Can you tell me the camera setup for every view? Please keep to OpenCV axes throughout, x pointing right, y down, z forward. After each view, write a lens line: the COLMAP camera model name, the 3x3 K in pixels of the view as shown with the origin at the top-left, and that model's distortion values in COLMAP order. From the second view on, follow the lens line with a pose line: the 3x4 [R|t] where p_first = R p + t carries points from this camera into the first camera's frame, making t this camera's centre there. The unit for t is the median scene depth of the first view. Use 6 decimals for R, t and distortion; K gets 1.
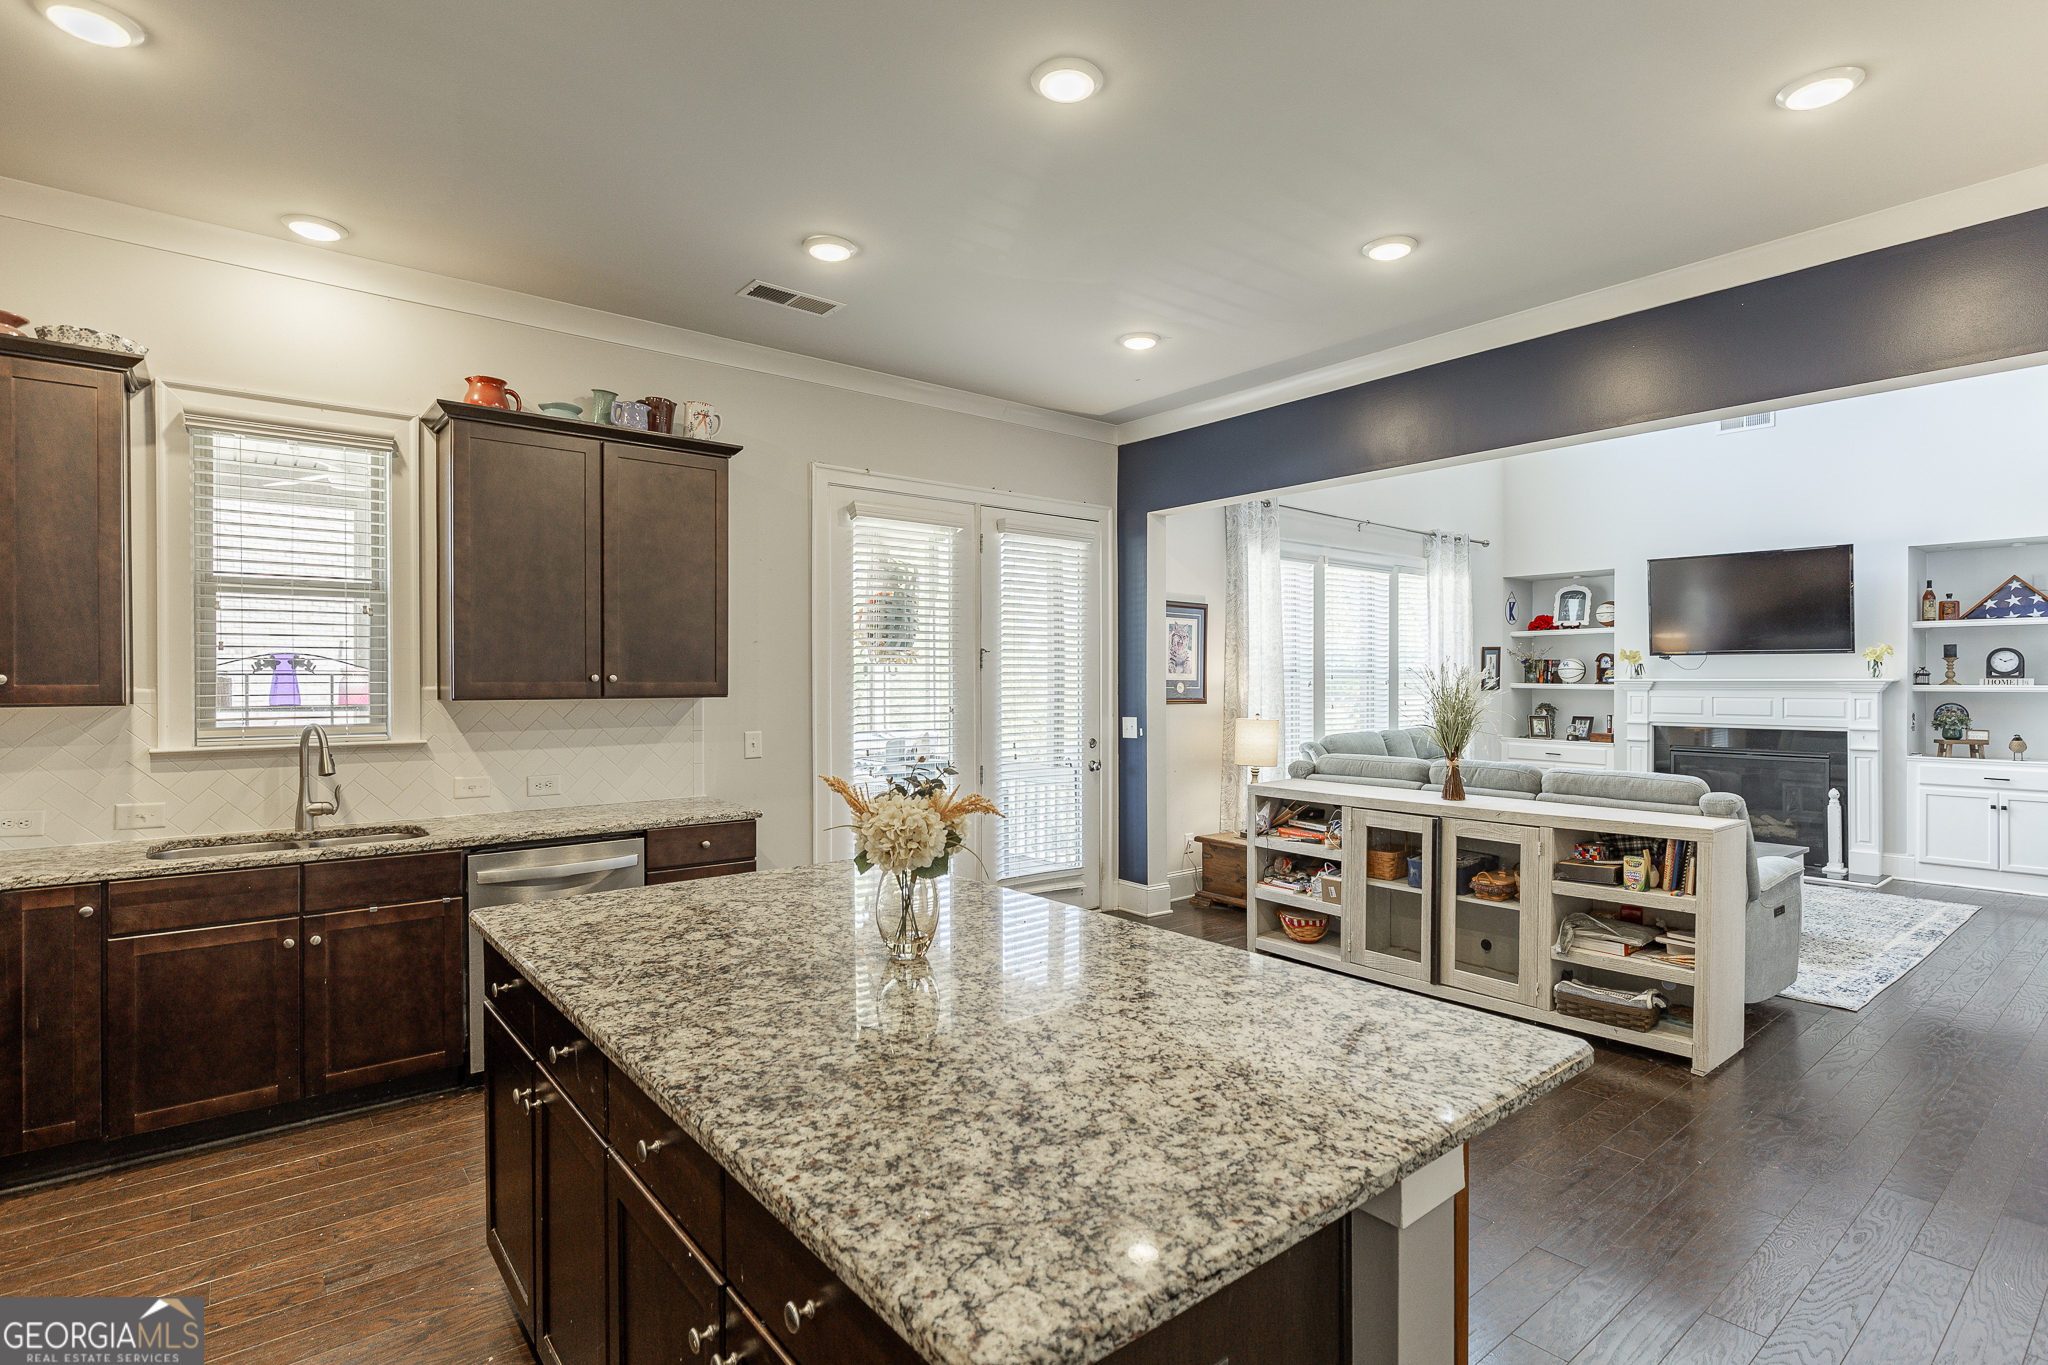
lens RADIAL K [[1001.1, 0, 1056.7], [0, 1001.1, 682.9], [0, 0, 1]] dist [-0.003008, -0.000207]
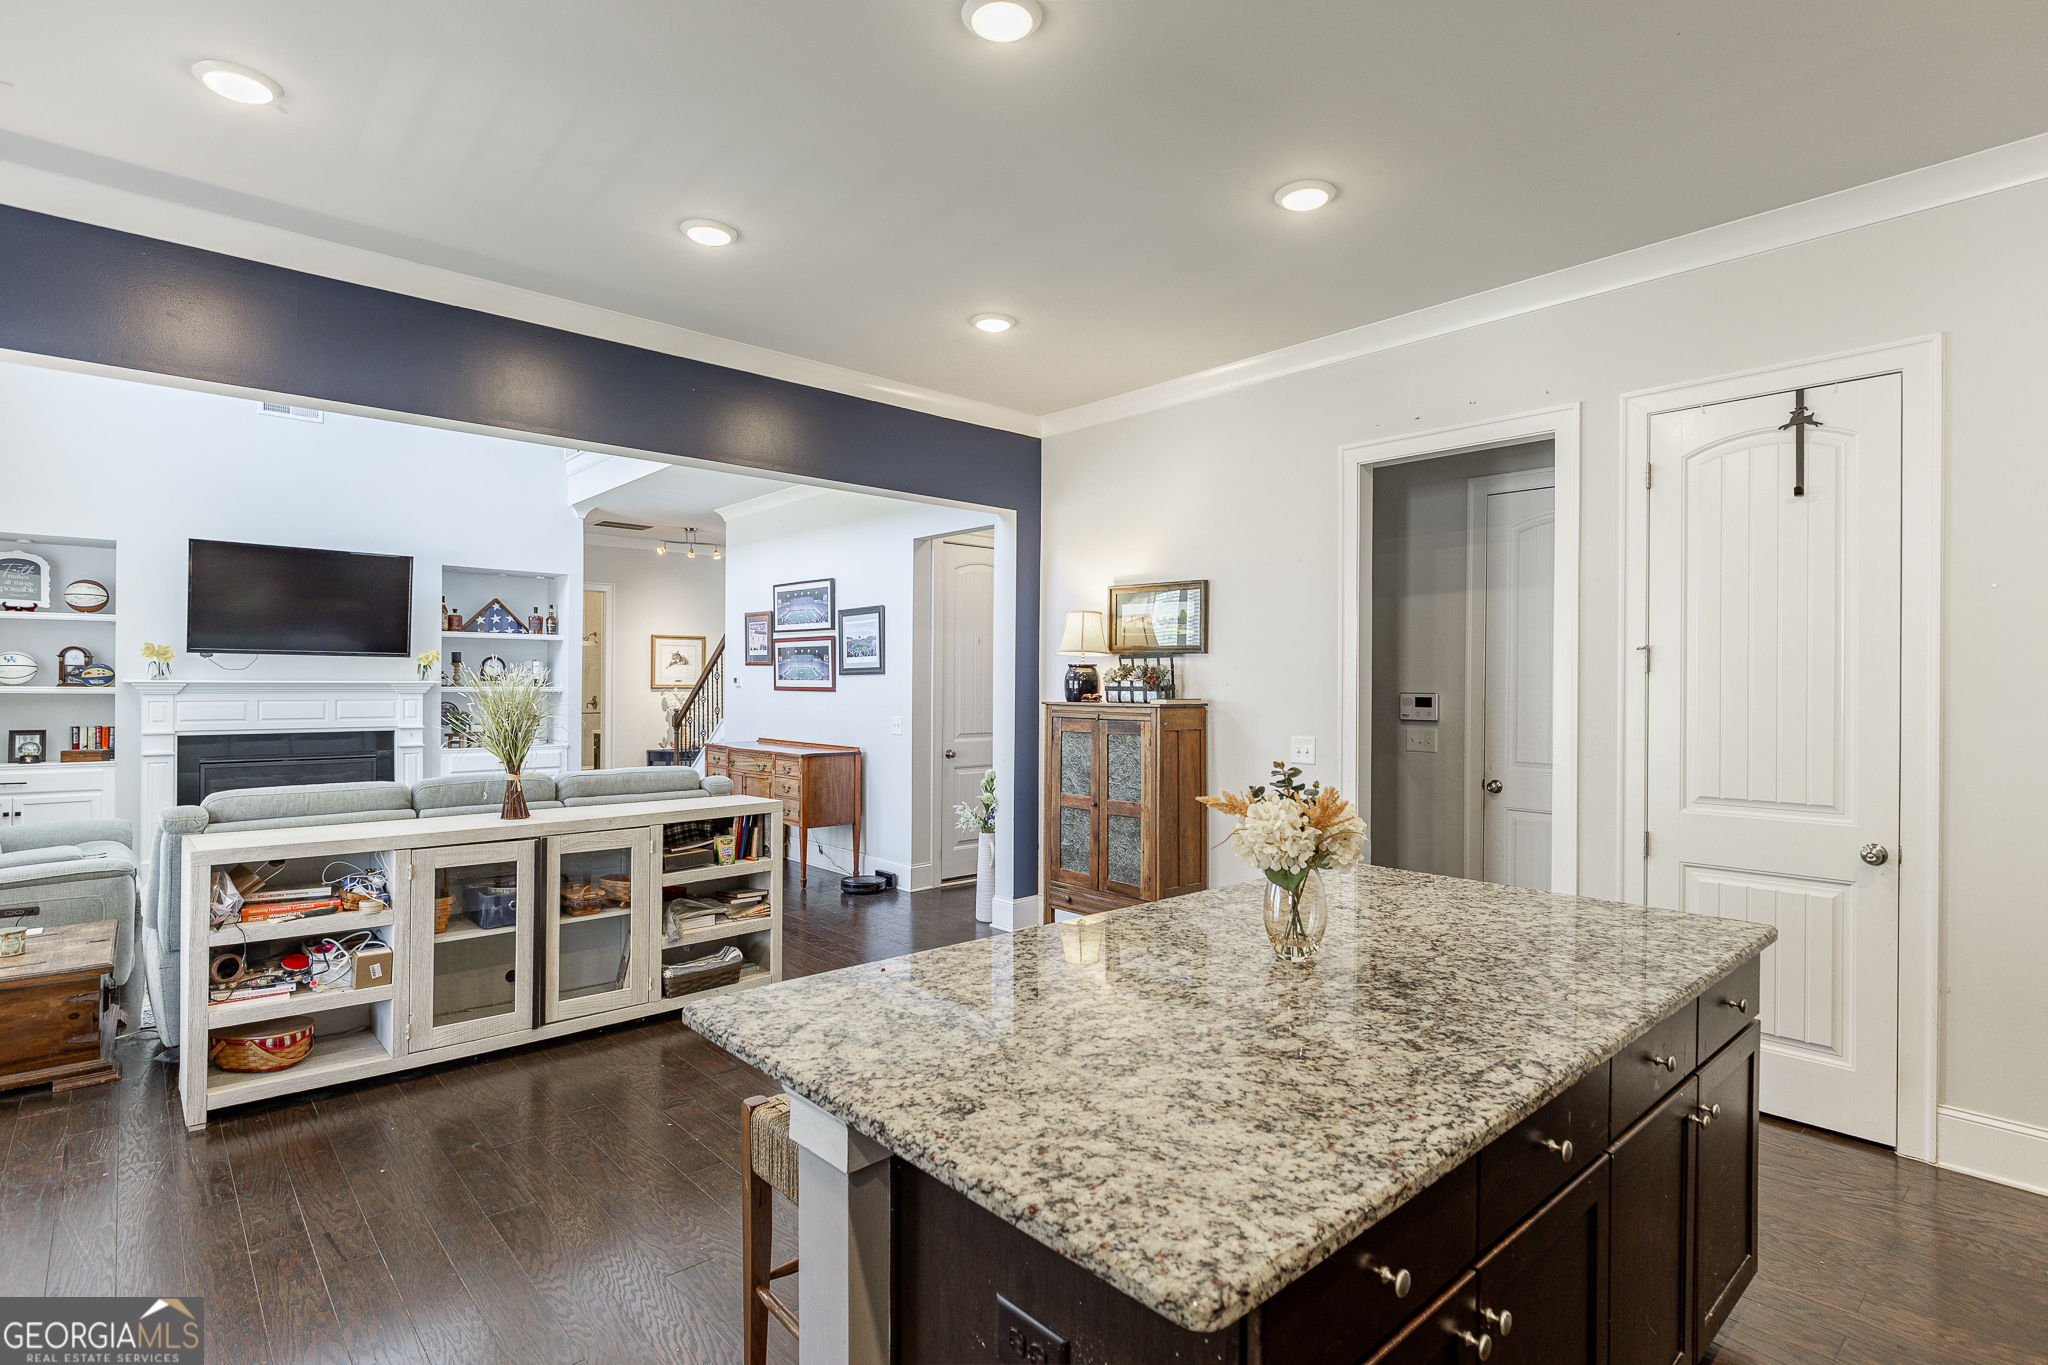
lens RADIAL K [[1010.4, 0, 1039.9], [0, 1010.4, 686.4], [0, 0, 1]] dist [-0.002786, 0.000959]
pose [[-0.040923, -0.002233, 0.999160, -0.527808], [-0.000953, 0.999997, 0.002195, -0.002365], [-0.999162, -0.000863, -0.040925, 0.591310]]
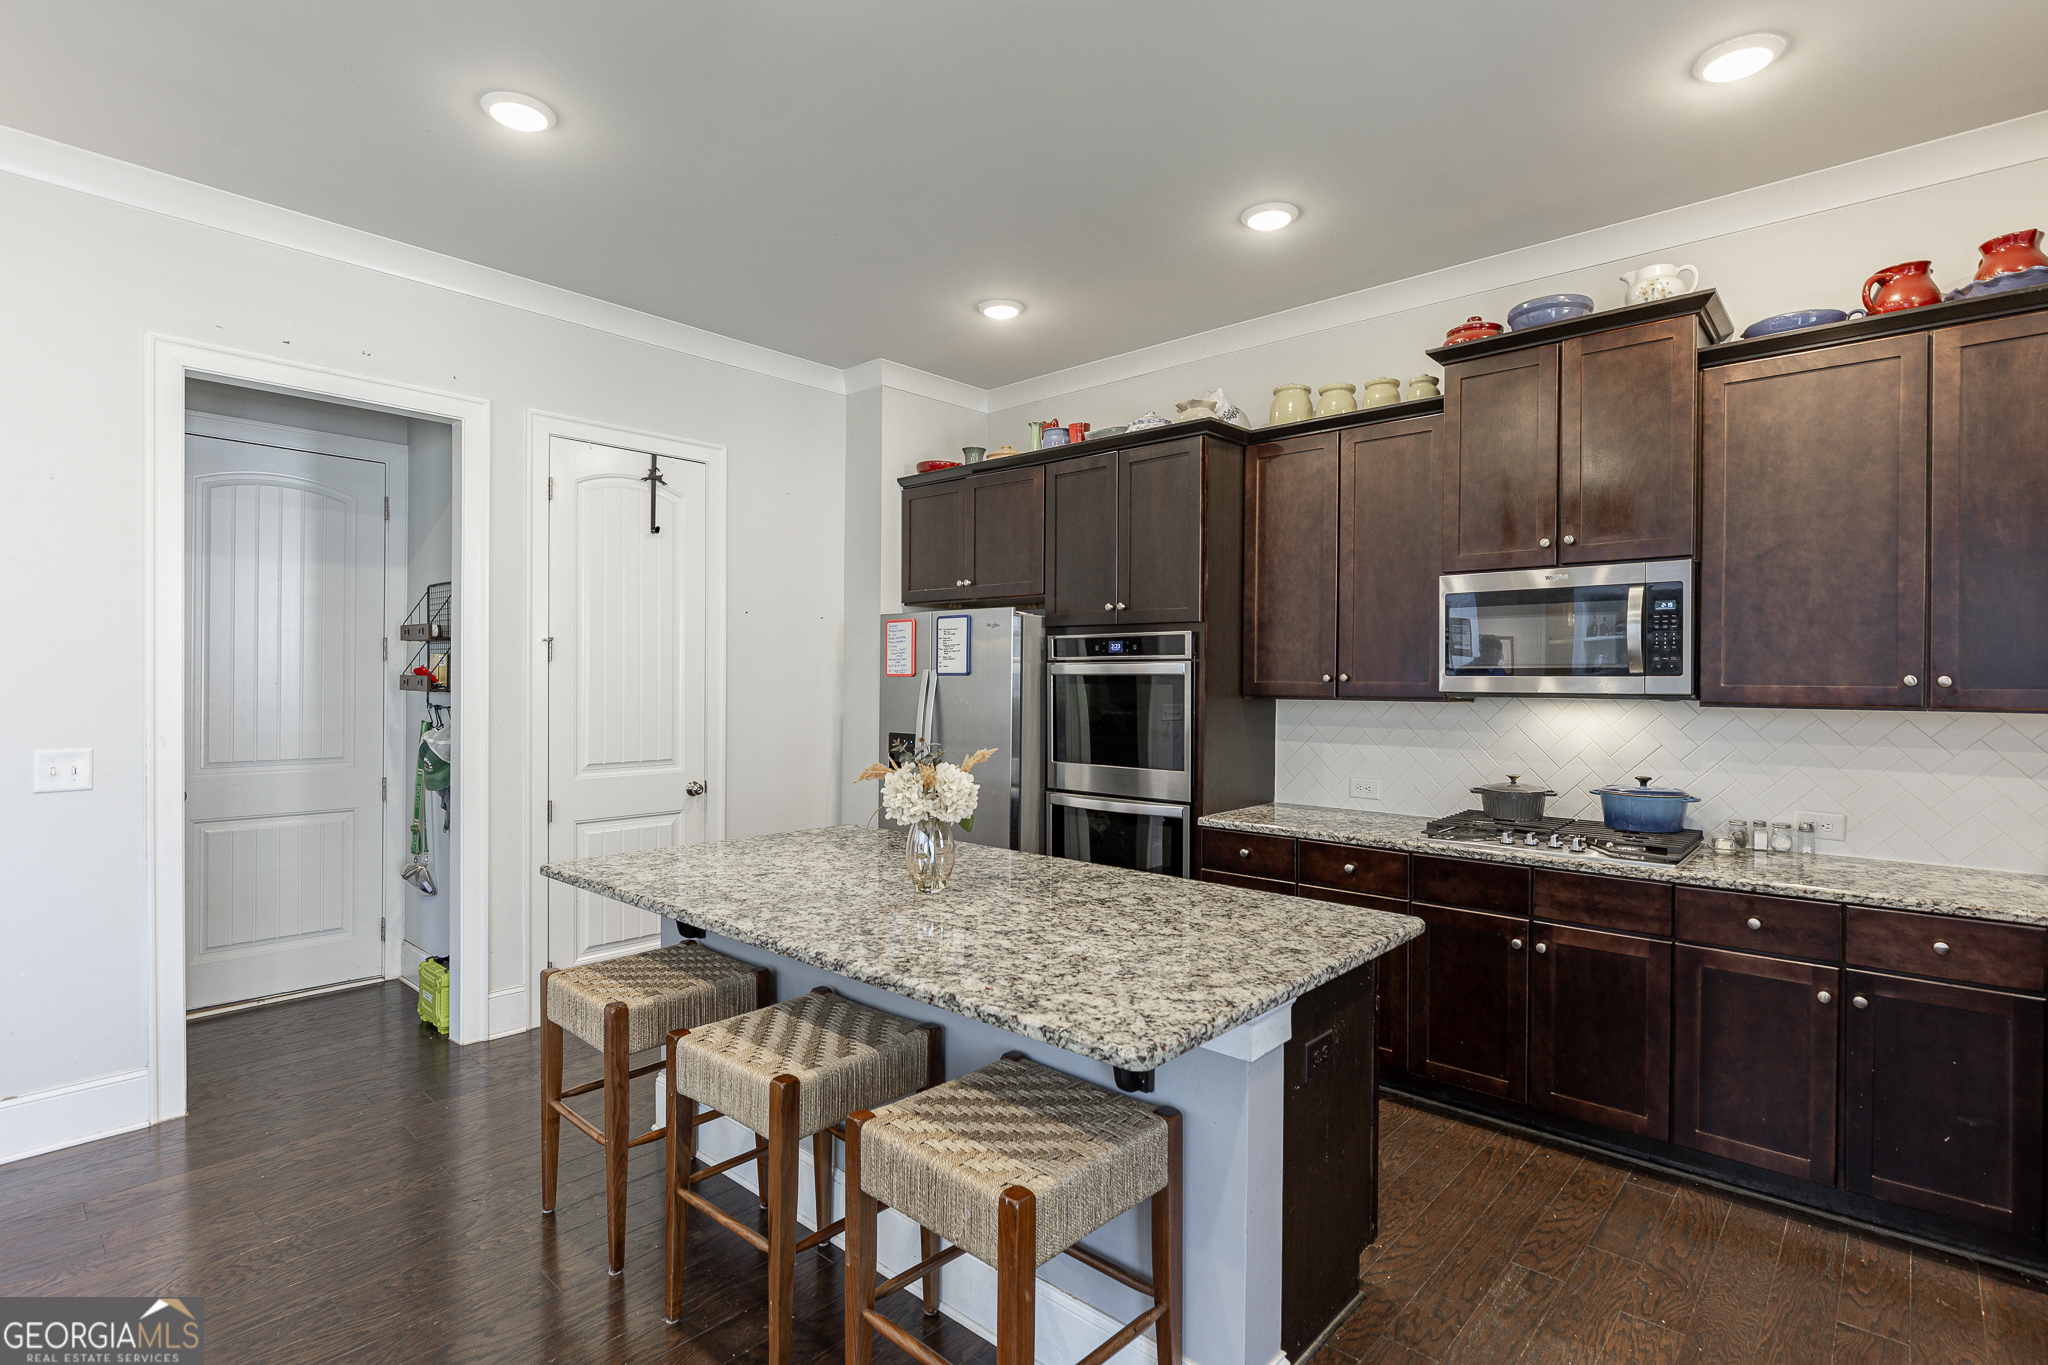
lens RADIAL K [[989.1, 0, 1035.7], [0, 989.1, 684.9], [0, 0, 1]] dist [-0.000610, -0.000461]
pose [[-0.989706, -0.003553, -0.143073, -0.044970], [-0.005139, 0.999929, 0.010717, -0.002824], [0.143025, 0.011342, -0.989654, 1.033851]]
